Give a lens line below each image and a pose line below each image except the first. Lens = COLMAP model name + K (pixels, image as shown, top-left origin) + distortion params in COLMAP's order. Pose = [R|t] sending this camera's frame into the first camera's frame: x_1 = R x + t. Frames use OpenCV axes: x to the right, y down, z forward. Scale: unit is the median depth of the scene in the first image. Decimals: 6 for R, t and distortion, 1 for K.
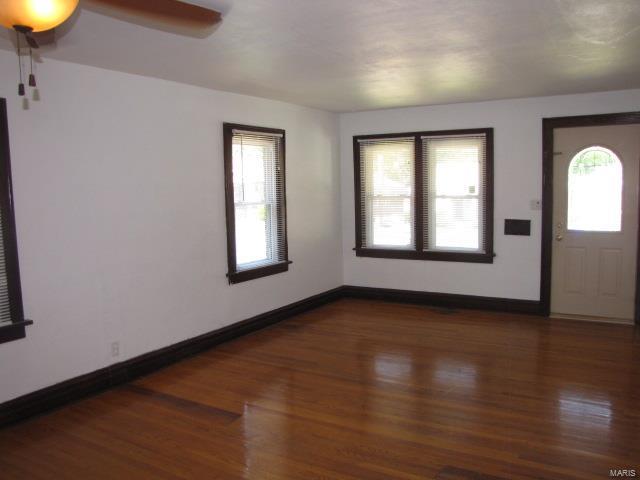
lens RADIAL K [[536.0, 0, 322.7], [0, 536.0, 245.1], [0, 0, 1]] dist [-0.182434, 0.158544]
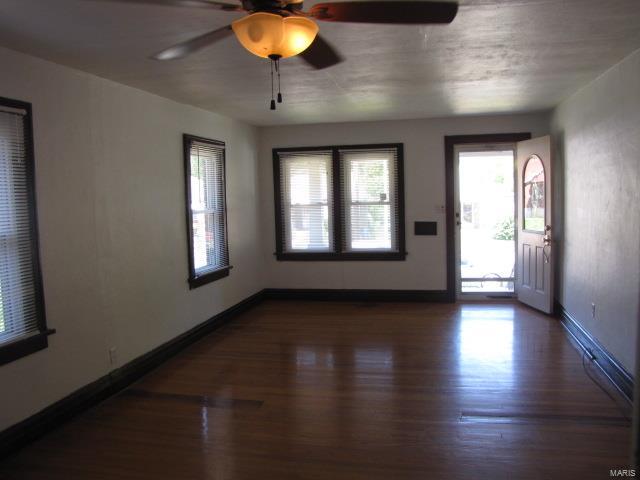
lens RADIAL K [[531.6, 0, 323.2], [0, 531.6, 243.5], [0, 0, 1]] dist [-0.161677, 0.143972]
pose [[0.952388, -0.032215, 0.303182, -0.200618], [0.039590, 0.999050, -0.018209, 0.011613], [-0.302308, 0.029345, 0.952759, -0.049243]]
